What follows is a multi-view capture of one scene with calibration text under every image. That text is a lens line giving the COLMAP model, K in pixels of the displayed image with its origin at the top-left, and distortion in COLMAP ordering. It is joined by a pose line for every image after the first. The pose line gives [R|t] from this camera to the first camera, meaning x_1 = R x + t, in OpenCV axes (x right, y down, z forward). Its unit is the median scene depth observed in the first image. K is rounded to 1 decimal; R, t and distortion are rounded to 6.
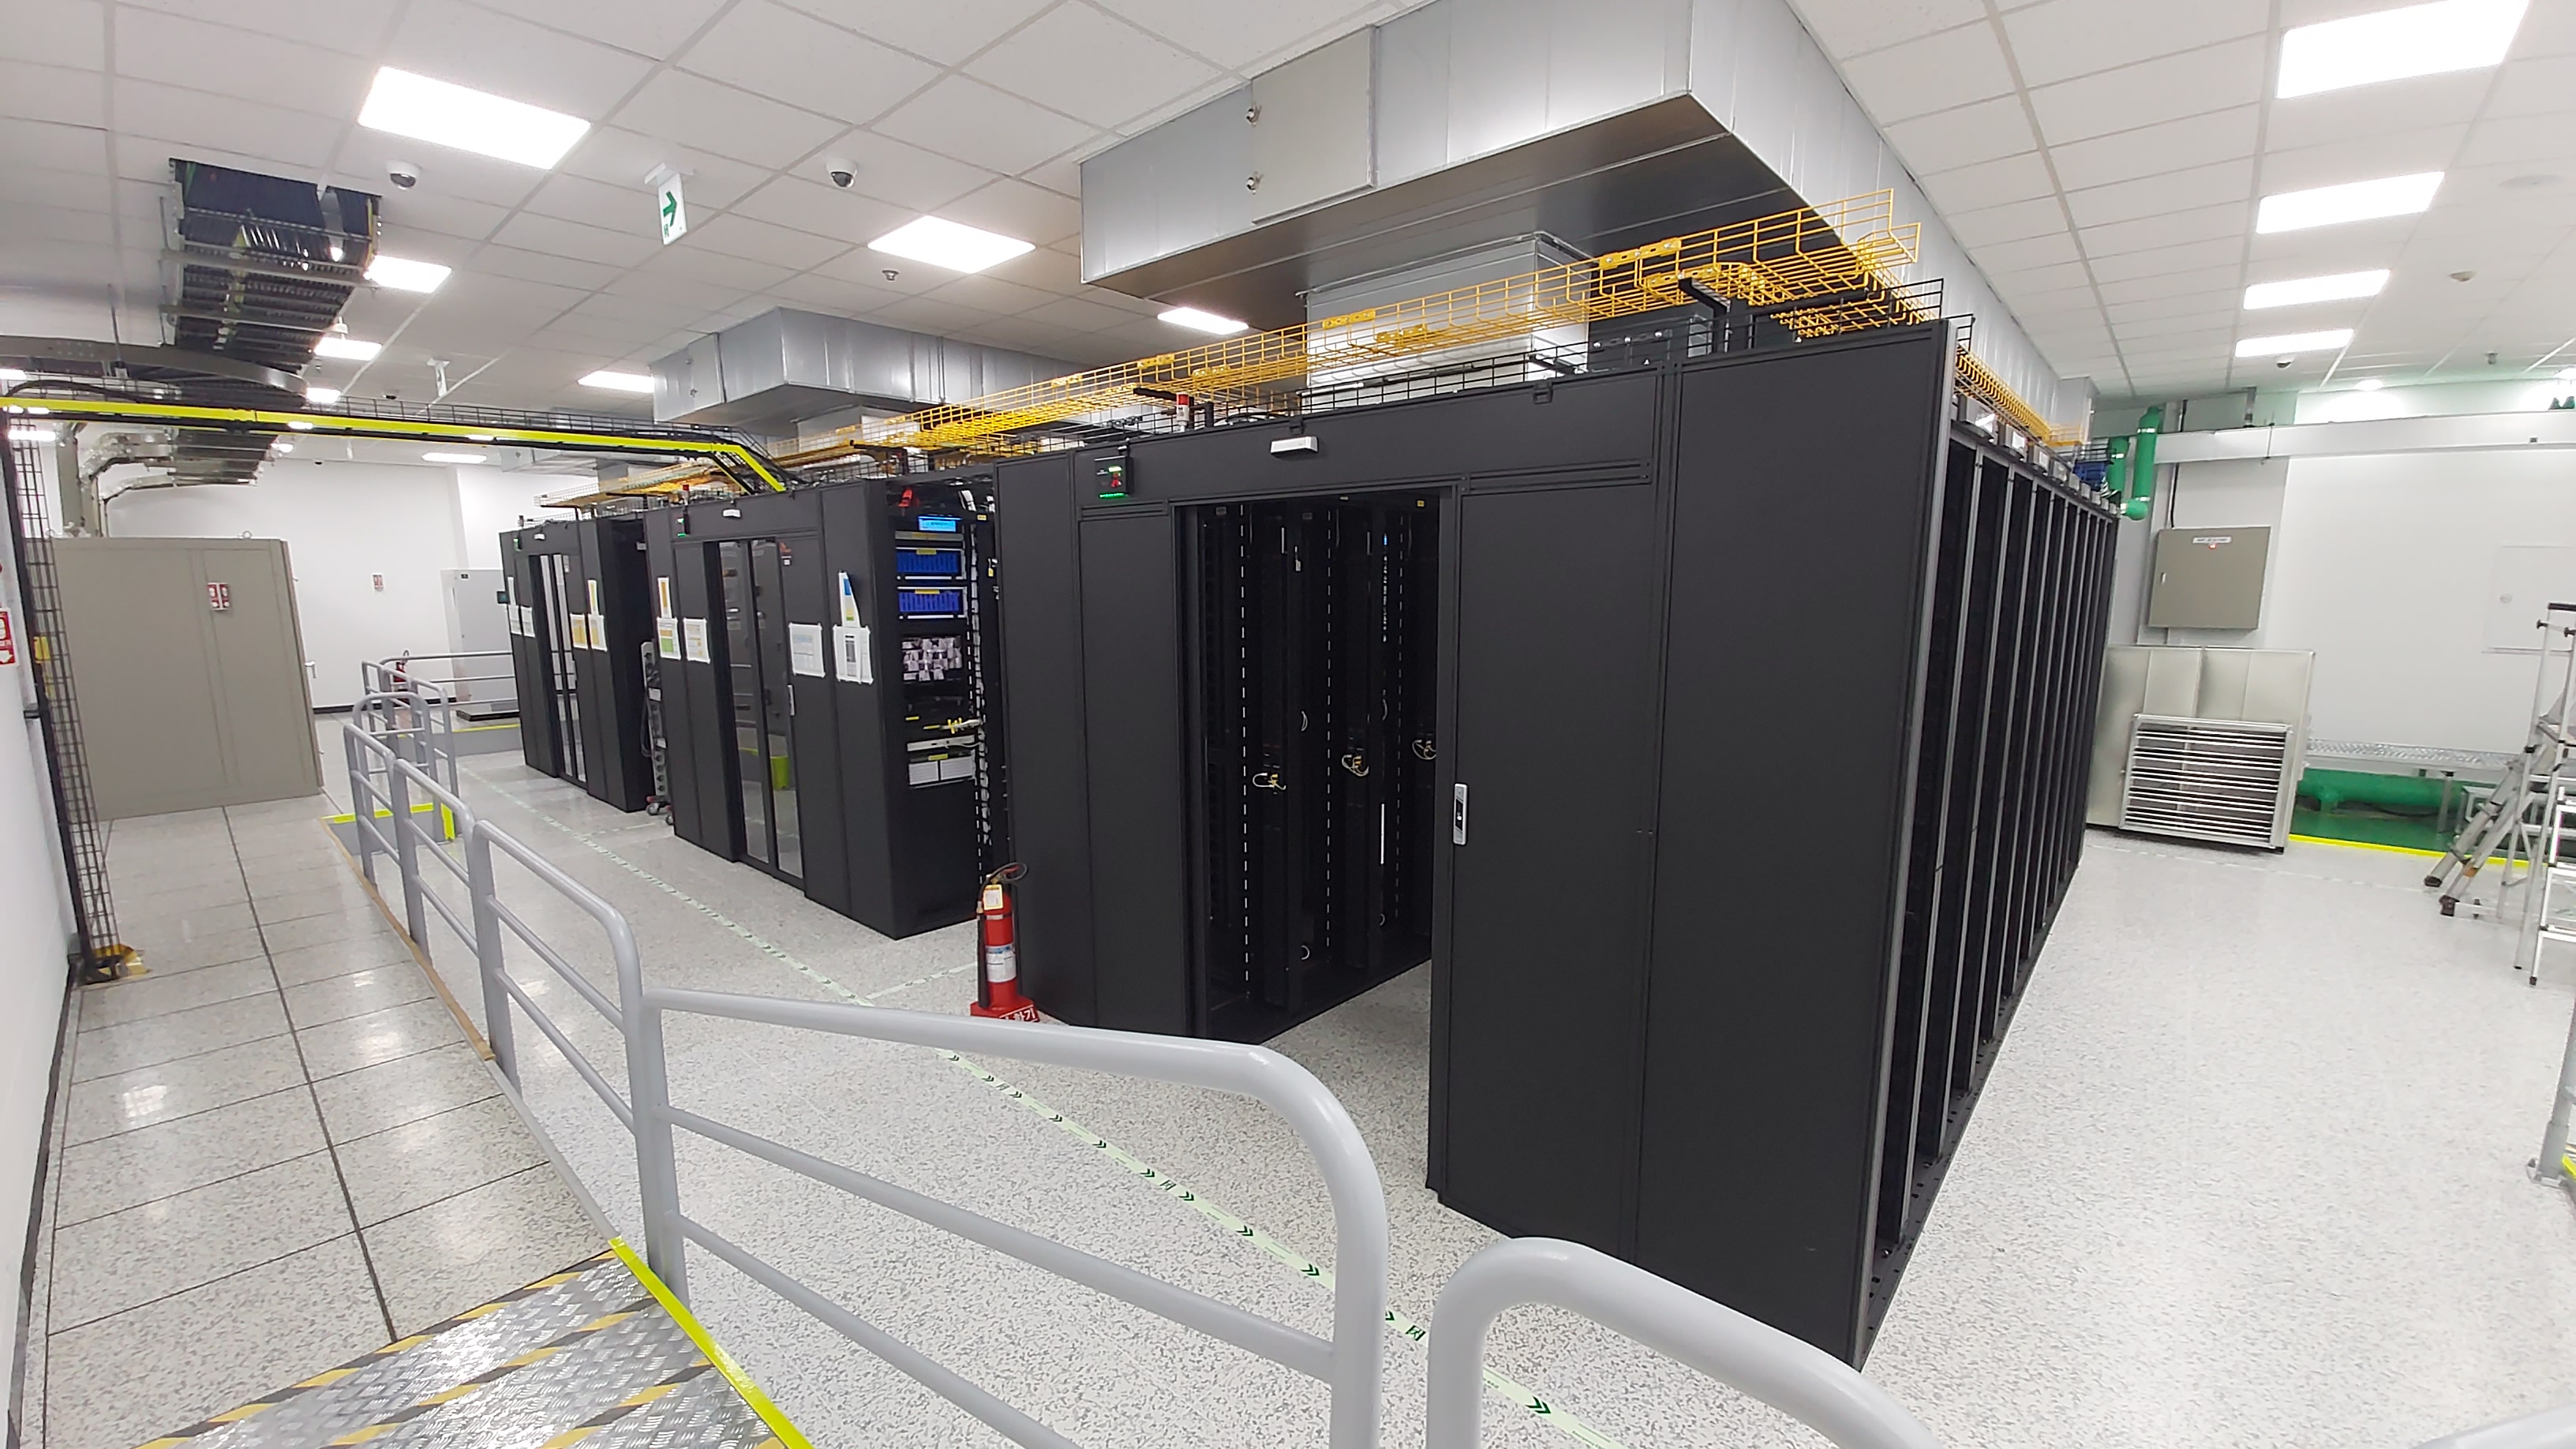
lens RADIAL K [[1007.5, 0, 1293.7], [0, 1007.5, 727.6], [0, 0, 1]] dist [0.000236, 0.000010]
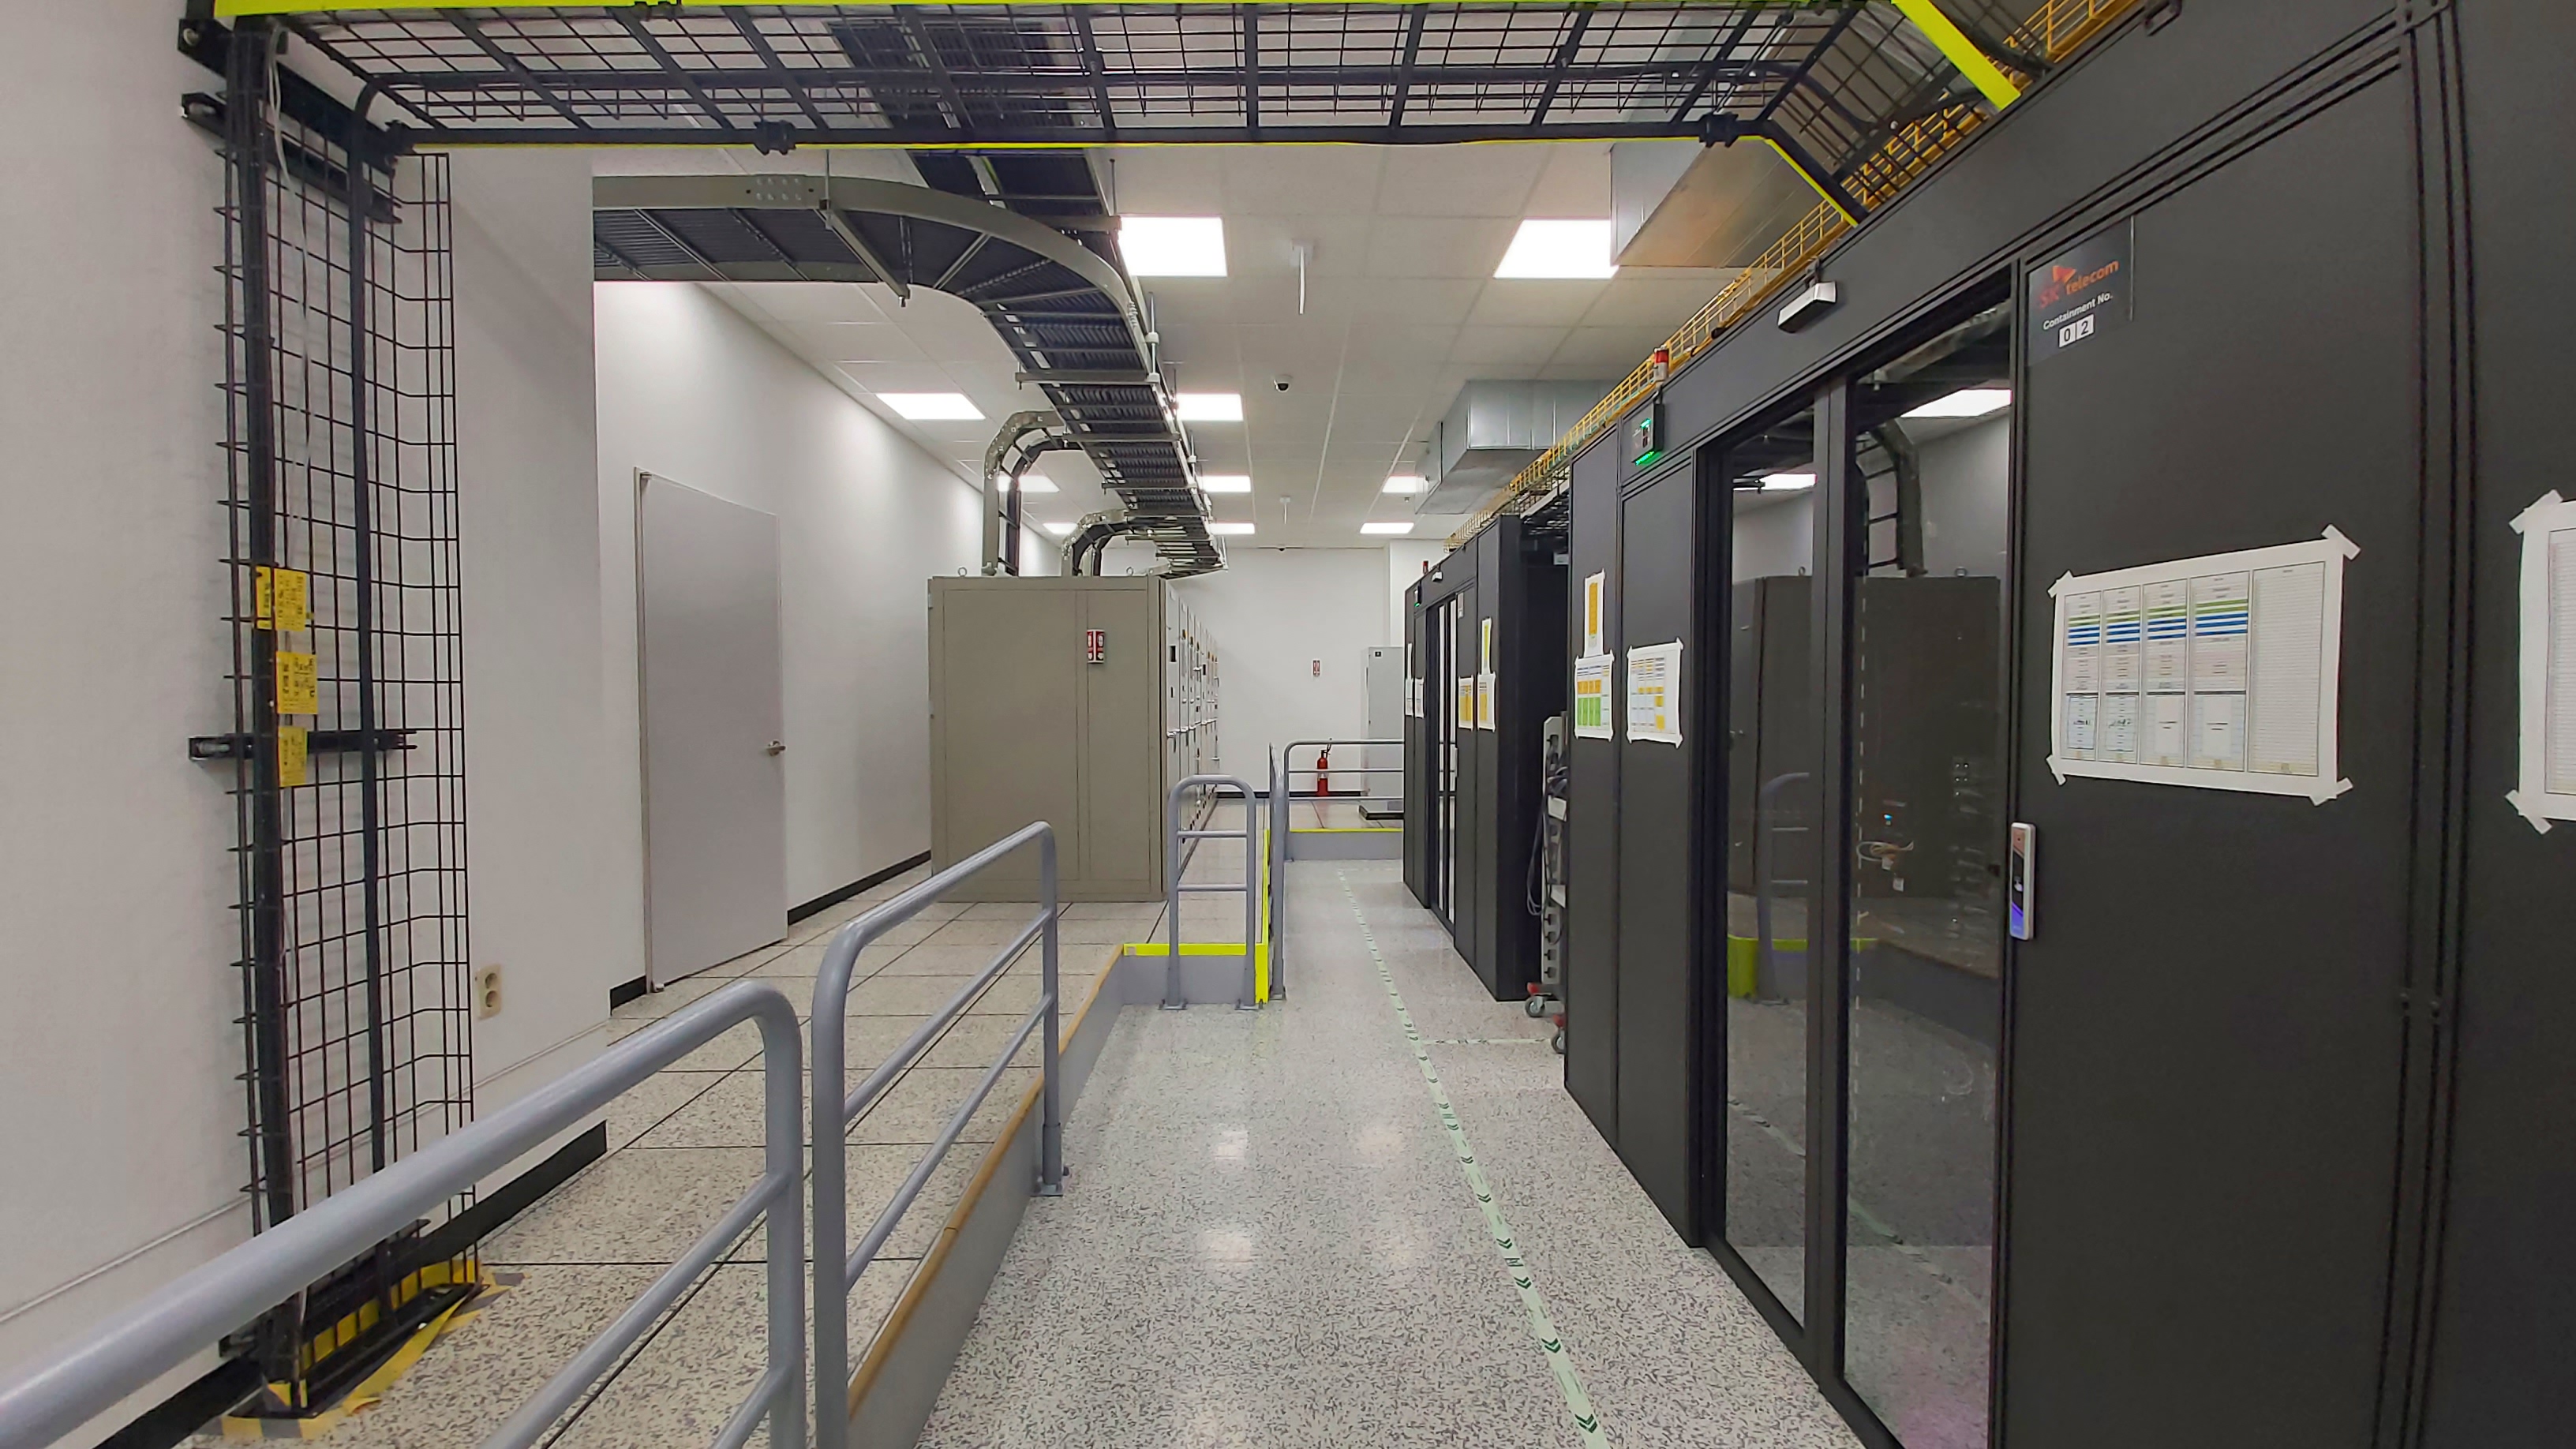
lens RADIAL K [[1007.5, 0, 1277.7], [0, 1007.5, 728.7], [0, 0, 1]] dist [0.000236, 0.000010]
pose [[0.671755, 0.024743, -0.740360, -0.313080], [-0.114531, 0.990893, -0.070802, -0.017595], [0.731866, 0.132356, 0.668472, 0.487969]]
